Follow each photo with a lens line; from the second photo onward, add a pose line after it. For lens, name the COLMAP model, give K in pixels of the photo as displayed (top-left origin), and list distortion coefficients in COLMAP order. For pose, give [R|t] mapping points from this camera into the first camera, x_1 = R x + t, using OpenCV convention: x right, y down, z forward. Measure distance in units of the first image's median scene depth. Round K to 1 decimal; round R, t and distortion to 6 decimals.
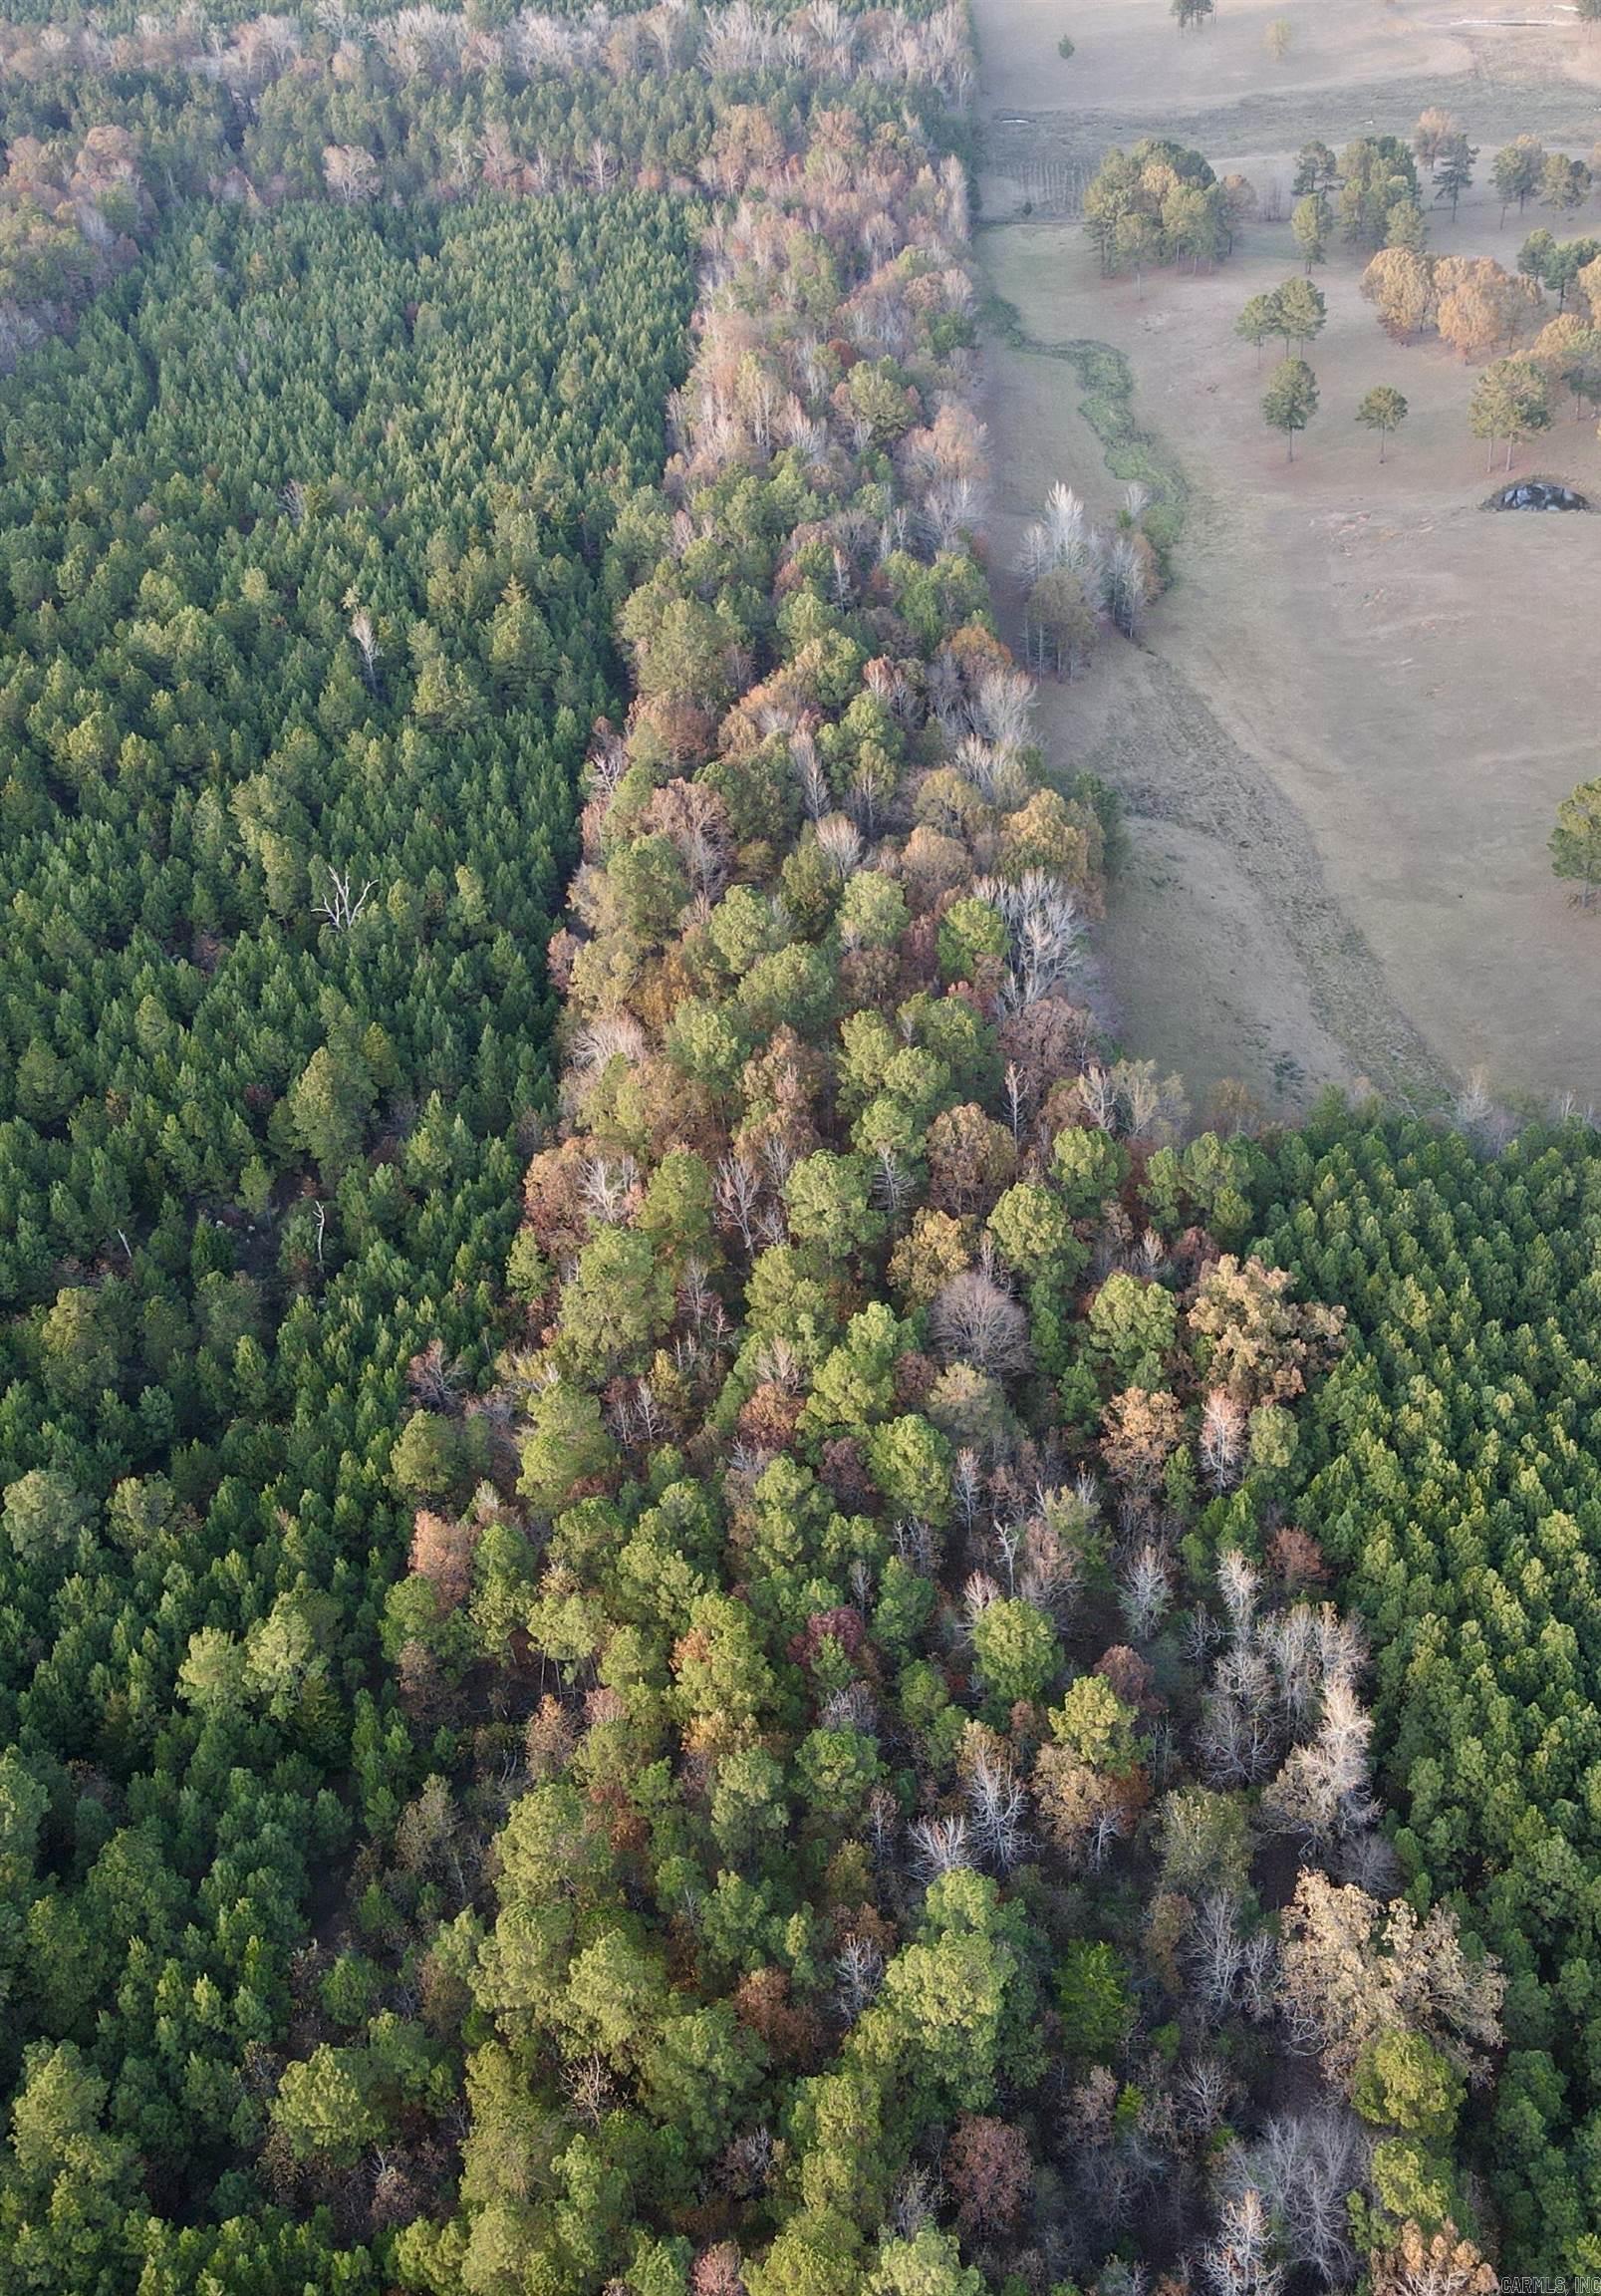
lens RADIAL K [[2242.0, 0, 800.5], [0, 2242.0, 1148.0], [0, 0, 1]] dist [-0.009272, -0.009802]
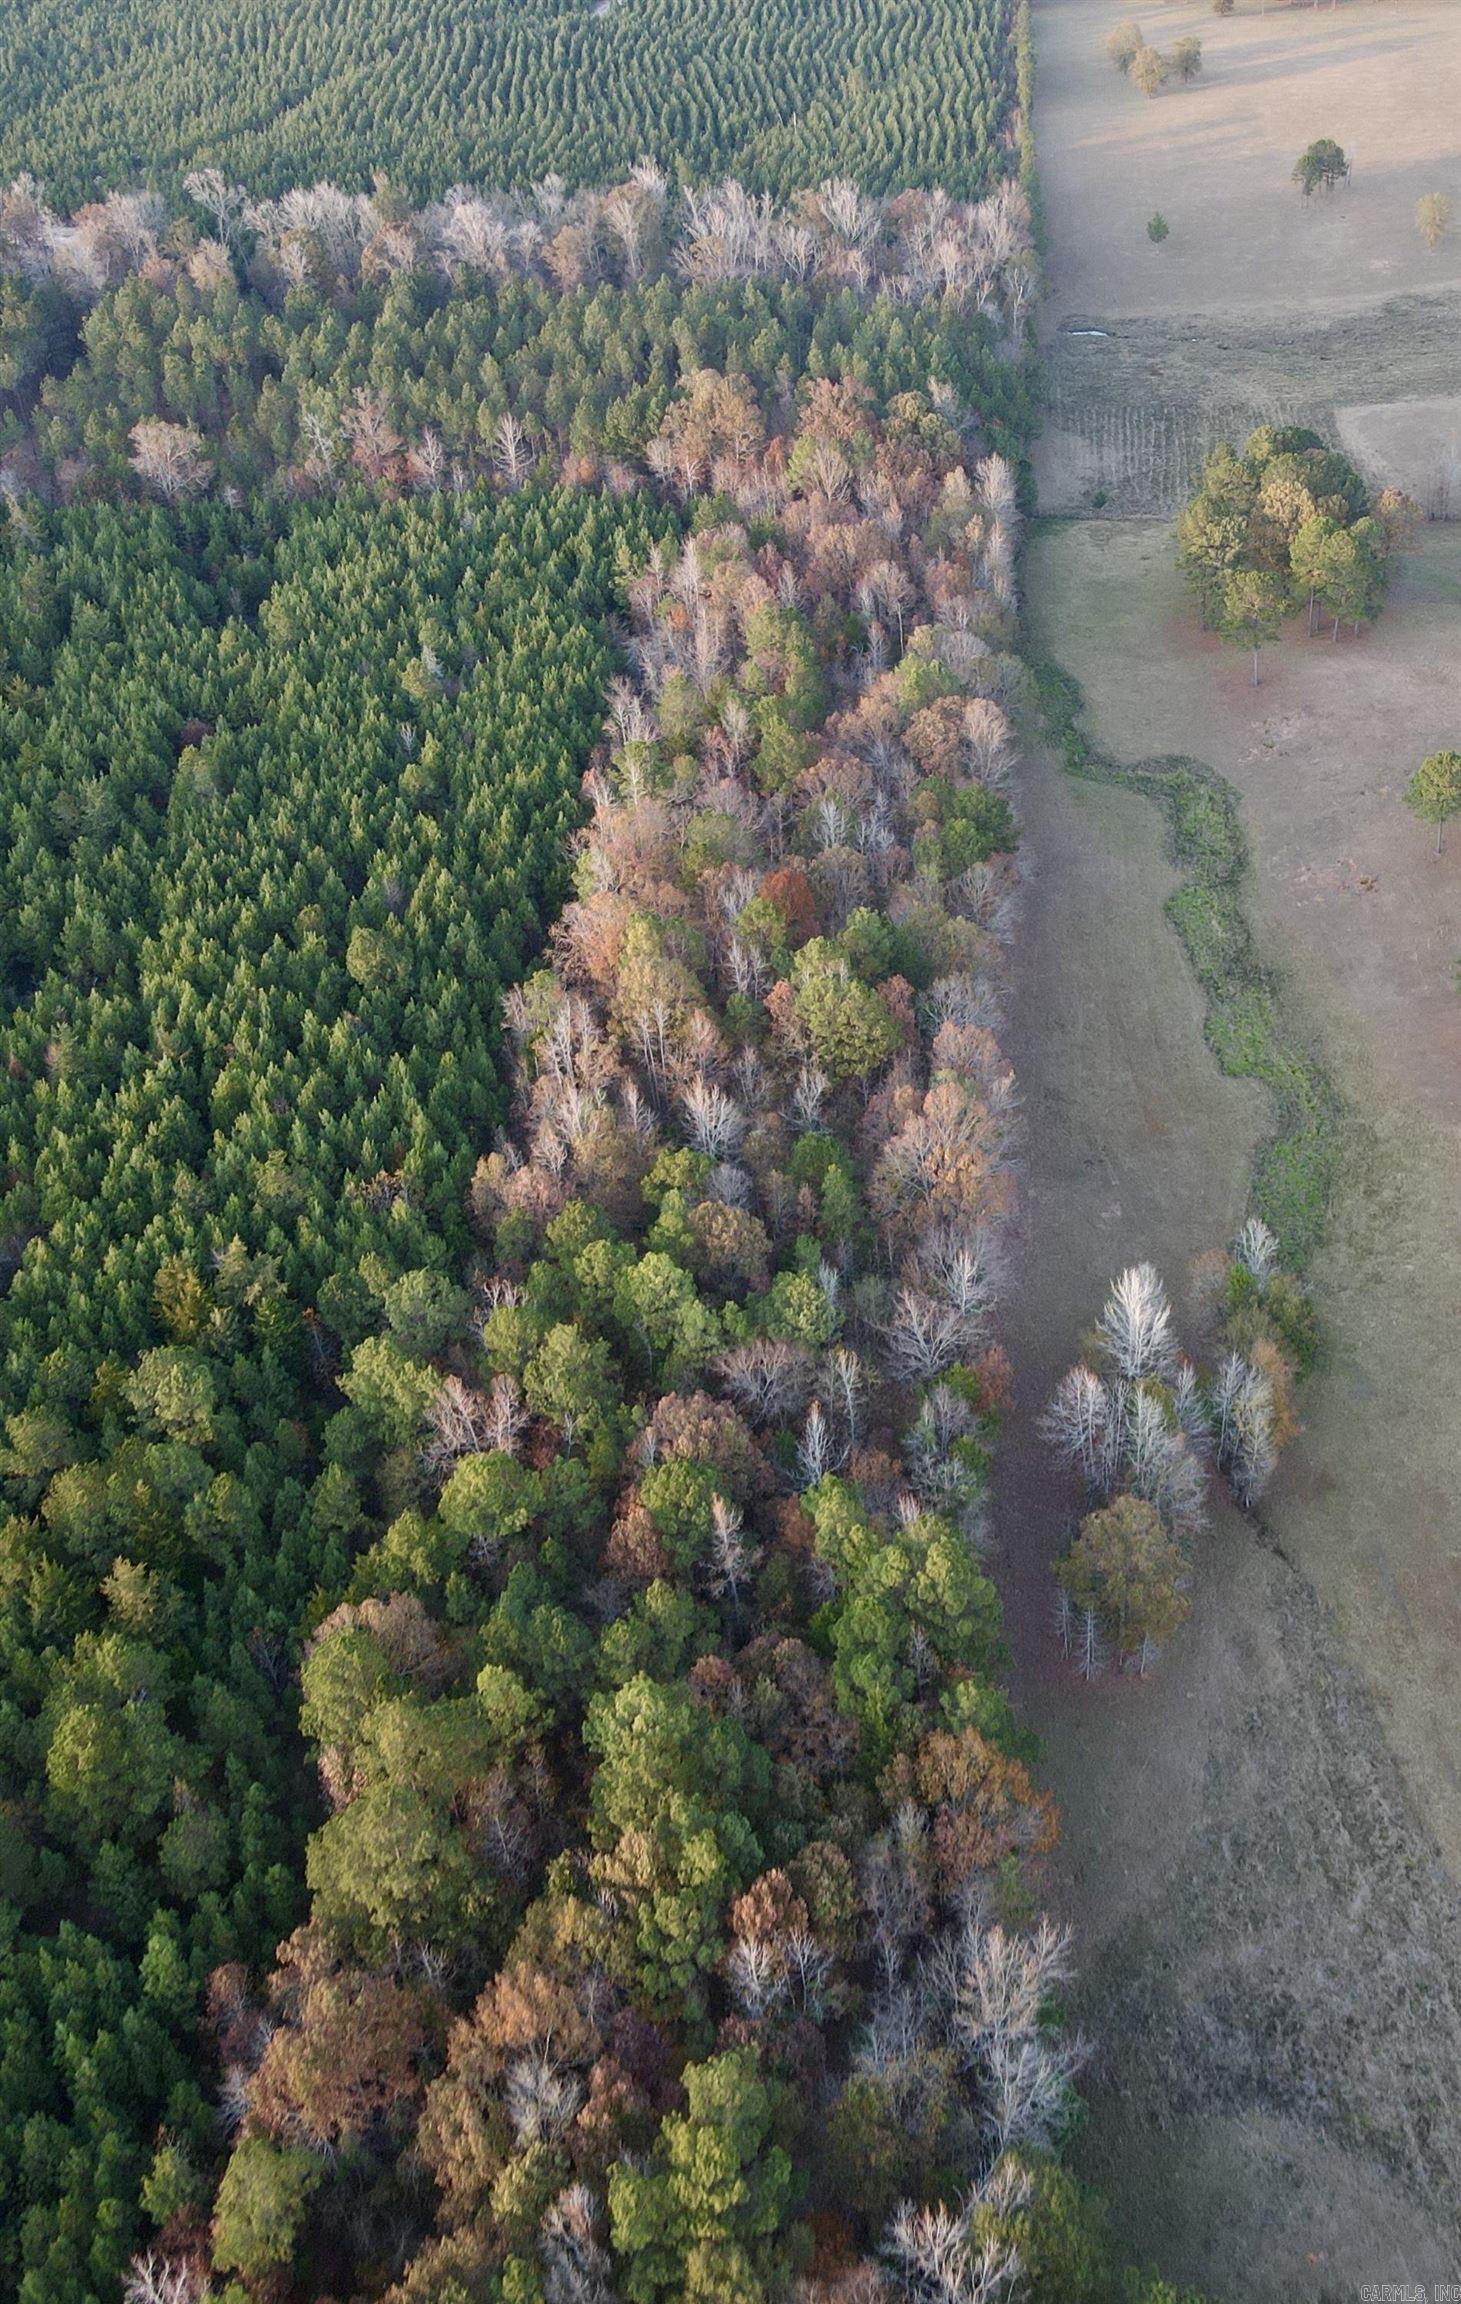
lens RADIAL K [[2234.0, 0, 810.2], [0, 2234.0, 1151.6], [0, 0, 1]] dist [-0.011272, 0.002544]
pose [[0.999451, 0.017506, -0.028122, 0.032580], [-0.017370, 0.999836, 0.005083, -0.219847], [0.028207, -0.004592, 0.999592, 0.281314]]
